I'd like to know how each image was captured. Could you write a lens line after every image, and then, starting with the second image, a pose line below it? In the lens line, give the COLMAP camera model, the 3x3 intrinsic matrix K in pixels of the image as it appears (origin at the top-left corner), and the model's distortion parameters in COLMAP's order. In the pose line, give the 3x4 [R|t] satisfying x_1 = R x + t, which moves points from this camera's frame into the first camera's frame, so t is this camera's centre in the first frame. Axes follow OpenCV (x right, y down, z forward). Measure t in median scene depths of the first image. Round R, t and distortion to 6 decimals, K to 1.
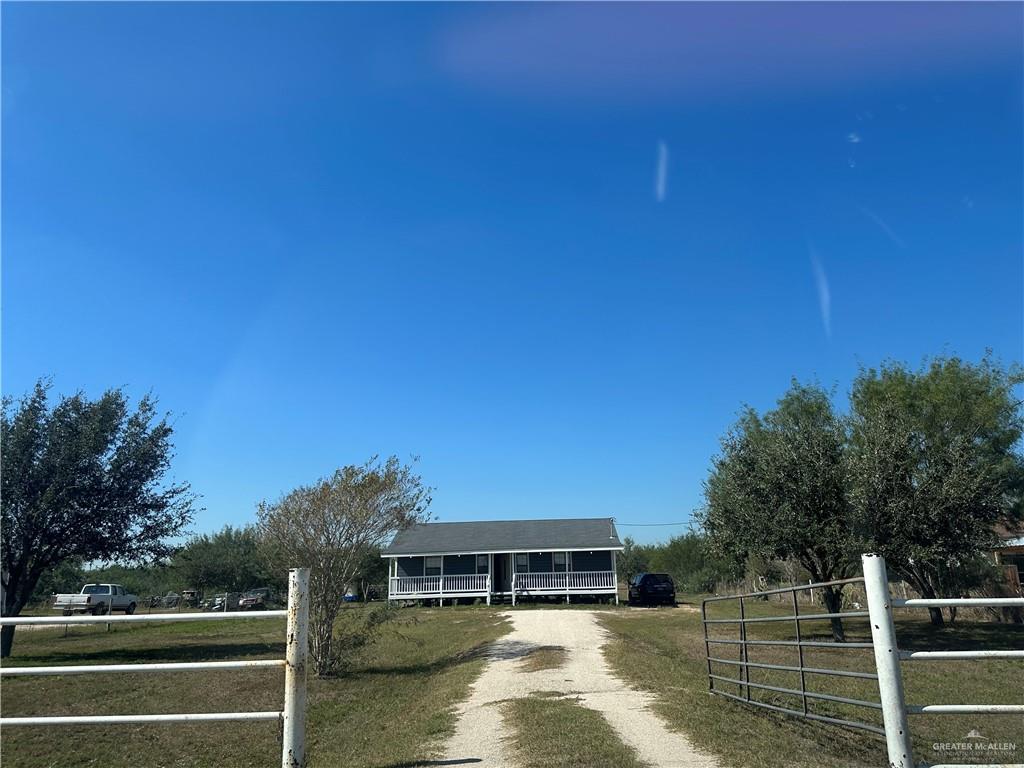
lens RADIAL K [[729.4, 0, 516.7], [0, 729.4, 387.2], [0, 0, 1]] dist [0.078948, -0.092794]
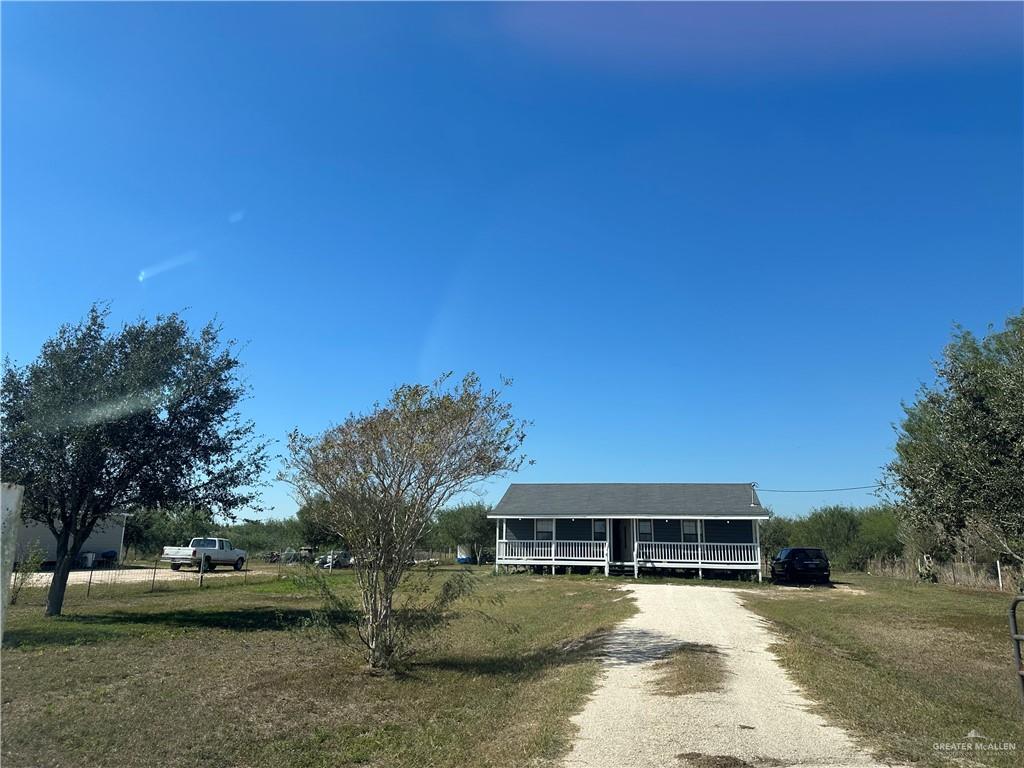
lens RADIAL K [[729.4, 0, 518.8], [0, 729.4, 394.5], [0, 0, 1]] dist [0.078948, -0.092794]
pose [[0.987312, 0.000884, -0.158792, -0.003568], [0.007319, 0.998669, 0.051060, 0.034329], [0.158626, -0.051575, 0.985991, 0.128613]]
